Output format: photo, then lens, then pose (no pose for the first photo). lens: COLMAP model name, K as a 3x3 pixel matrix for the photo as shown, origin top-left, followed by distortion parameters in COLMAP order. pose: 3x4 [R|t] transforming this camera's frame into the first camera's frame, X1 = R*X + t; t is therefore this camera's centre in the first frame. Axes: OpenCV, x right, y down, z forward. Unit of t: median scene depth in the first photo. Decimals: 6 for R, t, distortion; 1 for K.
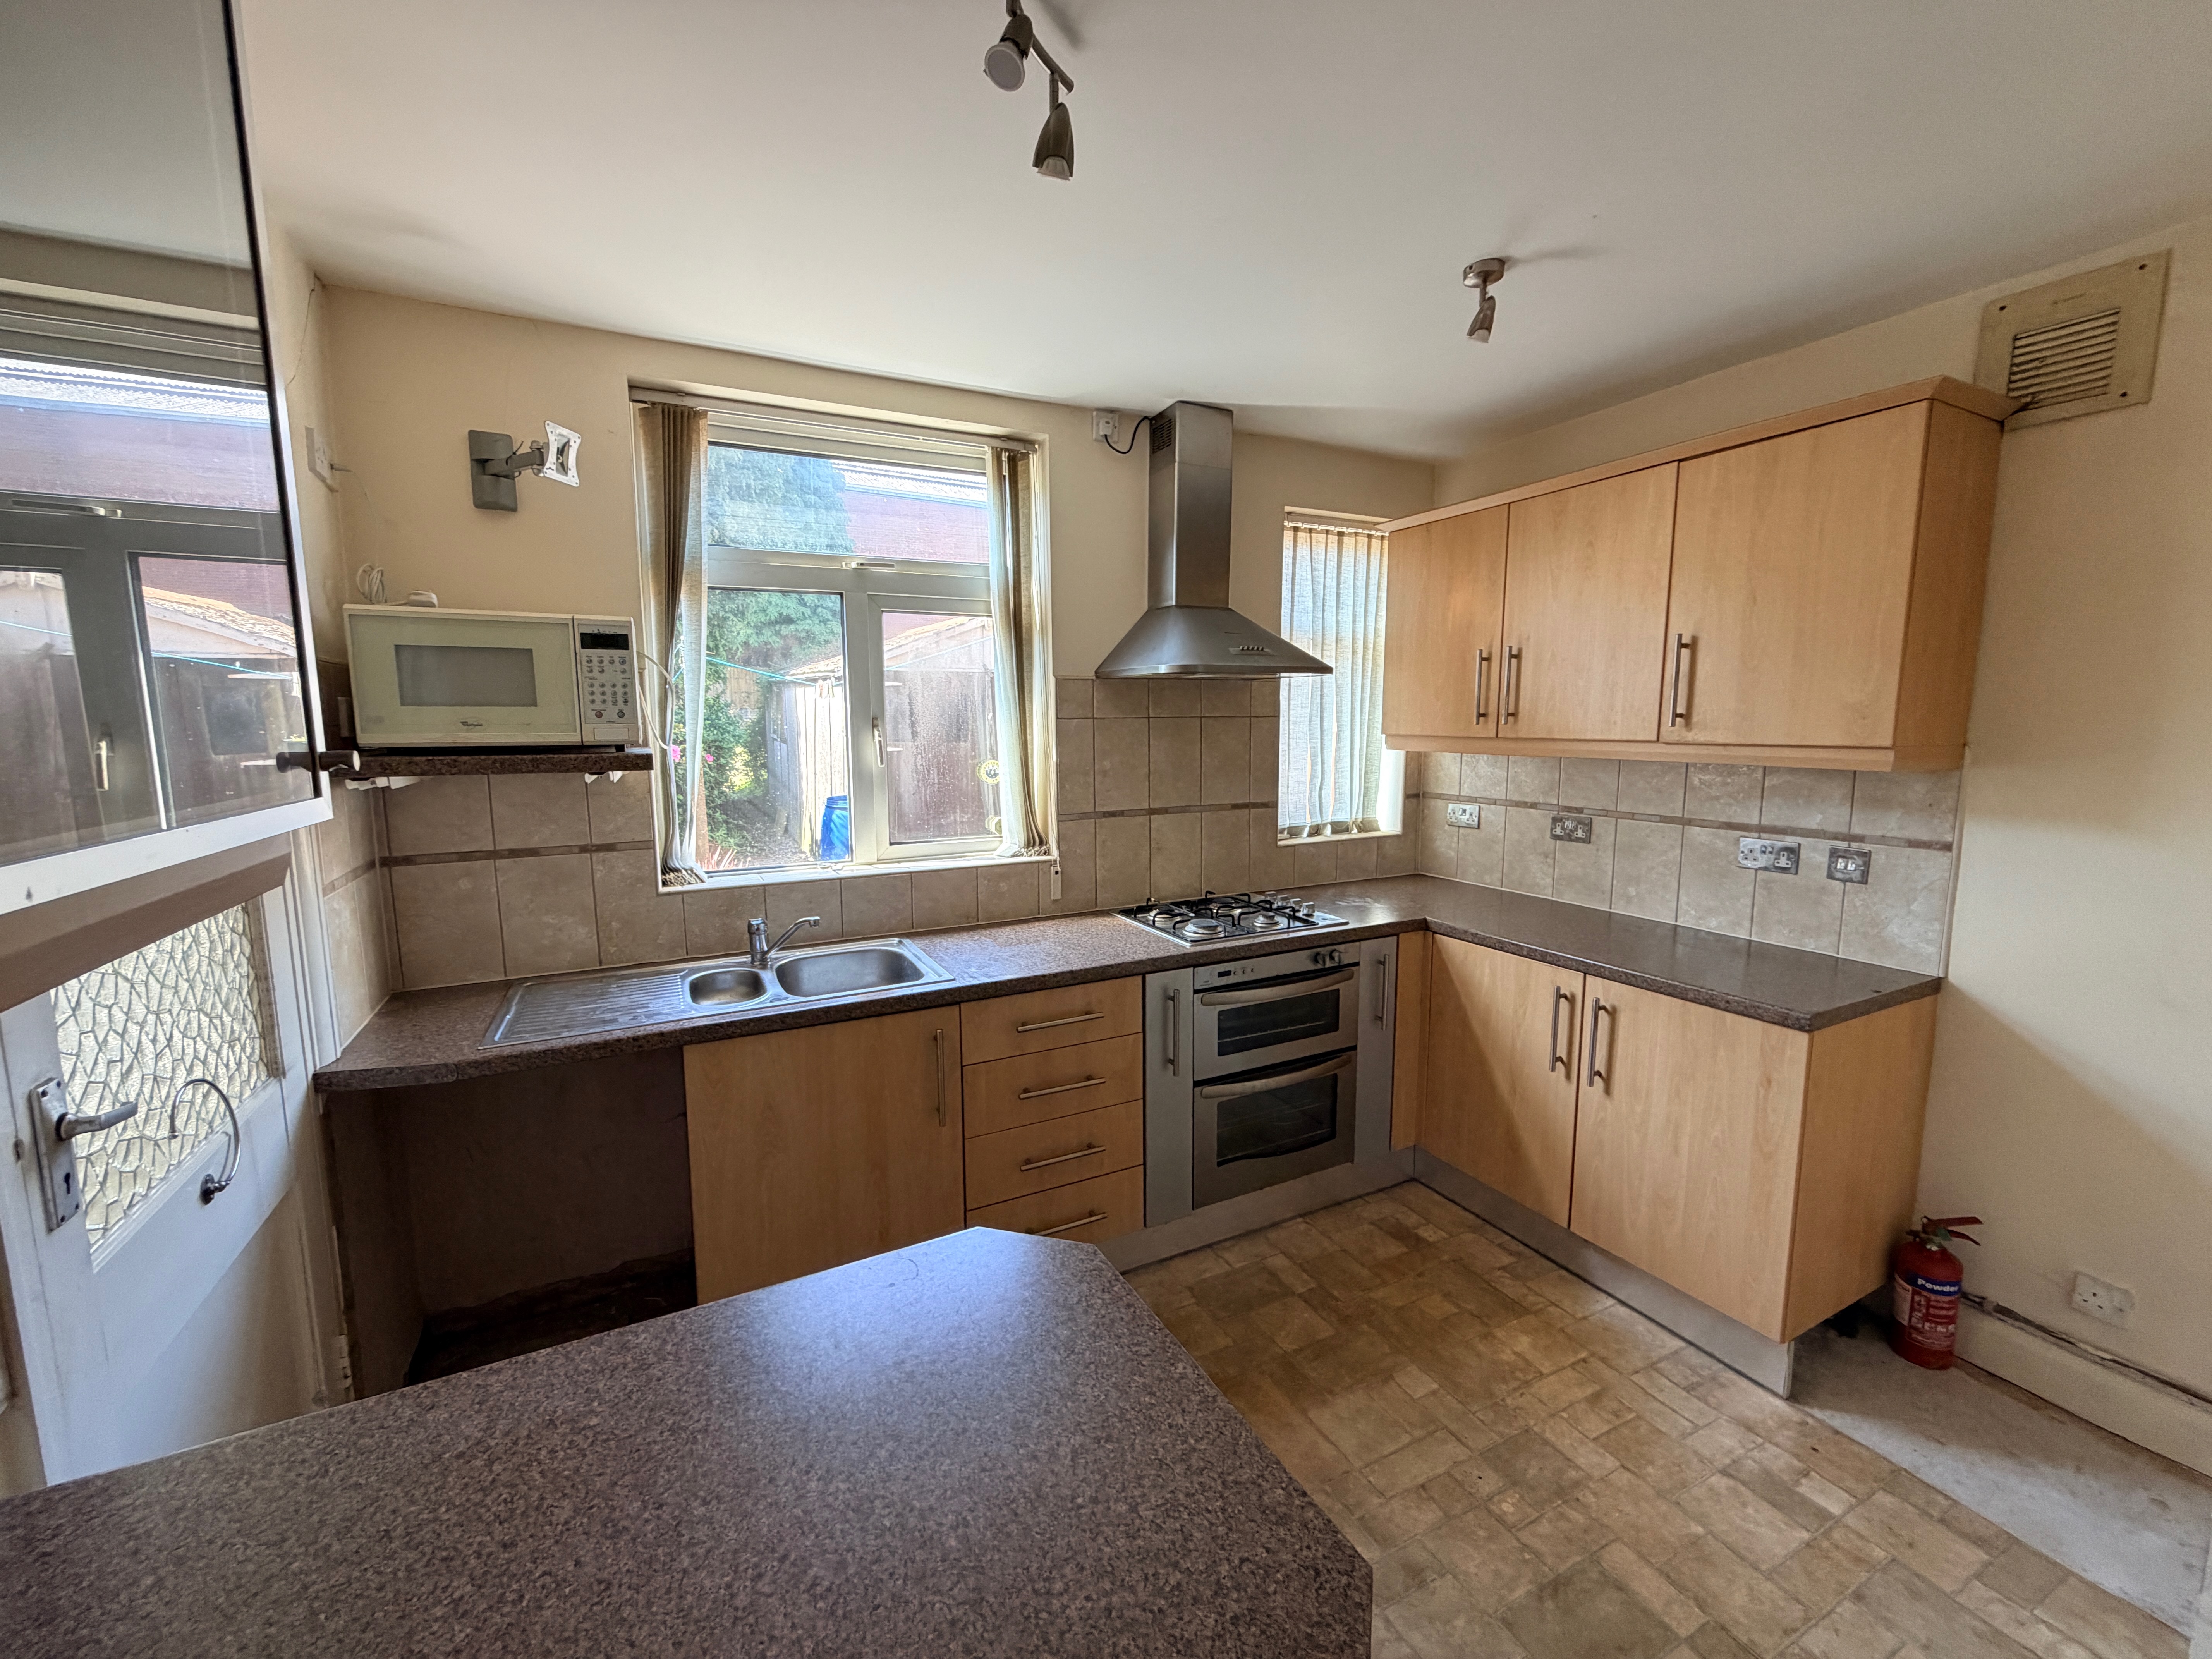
lens RADIAL K [[878.1, 0, 1097.9], [0, 878.1, 828.3], [0, 0, 1]] dist [0.000492, -0.000623]
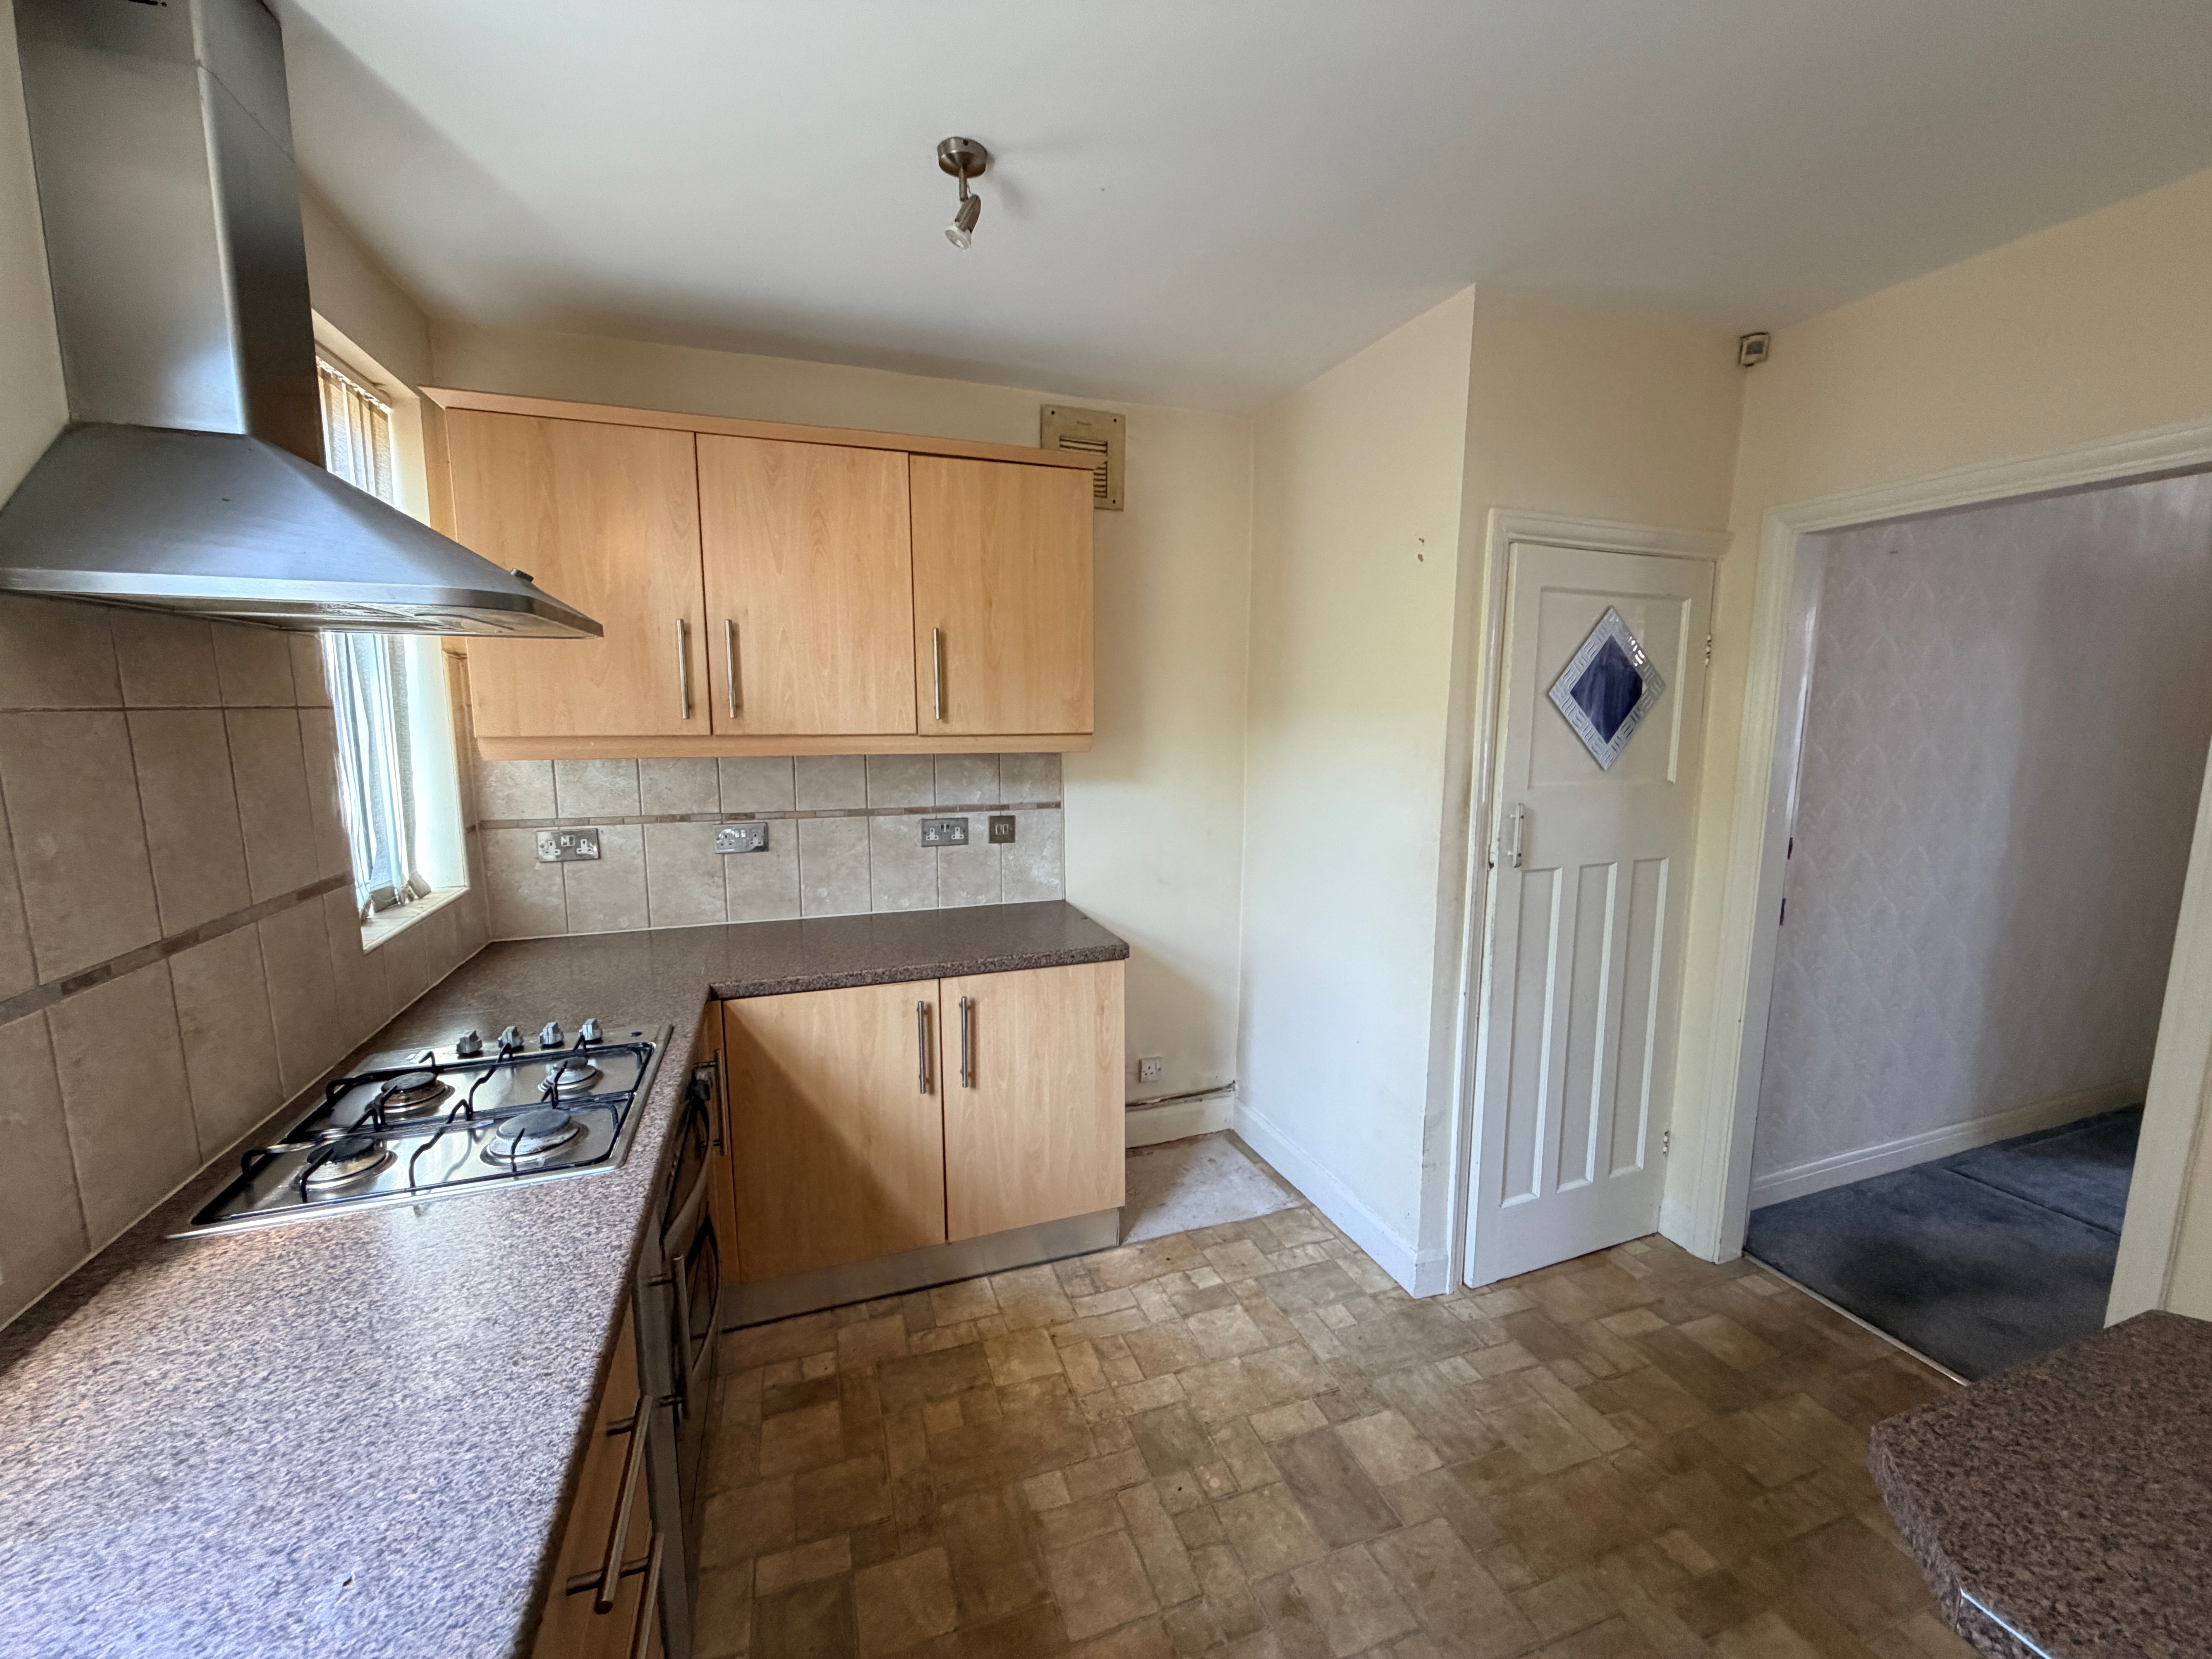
lens RADIAL K [[878.1, 0, 1099.0], [0, 878.1, 829.2], [0, 0, 1]] dist [0.000492, -0.000623]
pose [[0.133648, -0.133268, 0.982027, -0.331701], [0.122080, 0.985584, 0.117136, -0.083714], [-0.983481, 0.104231, 0.147991, 0.655927]]
